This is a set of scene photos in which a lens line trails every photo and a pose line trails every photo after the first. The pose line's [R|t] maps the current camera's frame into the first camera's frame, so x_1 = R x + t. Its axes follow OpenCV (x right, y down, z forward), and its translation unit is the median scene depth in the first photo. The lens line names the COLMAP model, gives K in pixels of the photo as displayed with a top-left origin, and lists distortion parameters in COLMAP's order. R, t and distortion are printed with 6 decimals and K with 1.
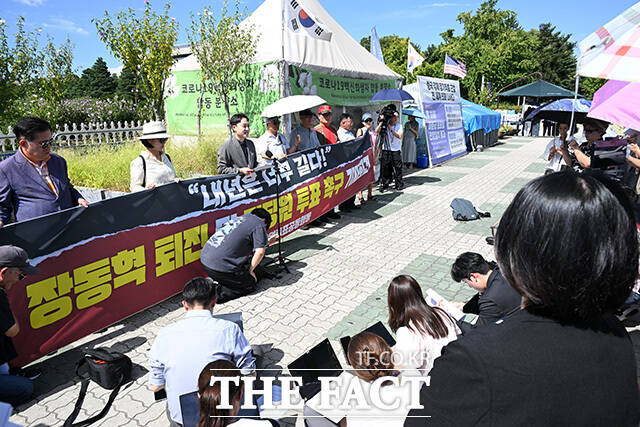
lens RADIAL K [[470.9, 0, 319.1], [0, 470.9, 214.0], [0, 0, 1]] dist [0.045866, 0.005669]
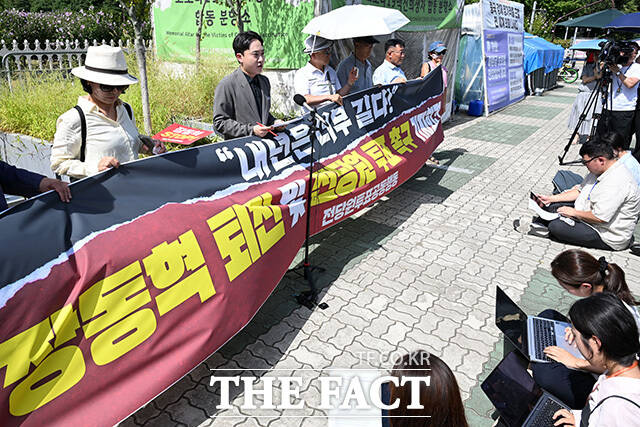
lens RADIAL K [[470.9, 0, 315.8], [0, 470.9, 221.5], [0, 0, 1]] dist [0.045866, 0.005669]
pose [[0.999252, 0.032194, 0.021434, -0.104078], [-0.034906, 0.989348, 0.141320, -0.036916], [-0.016656, -0.141962, 0.989732, 0.282515]]
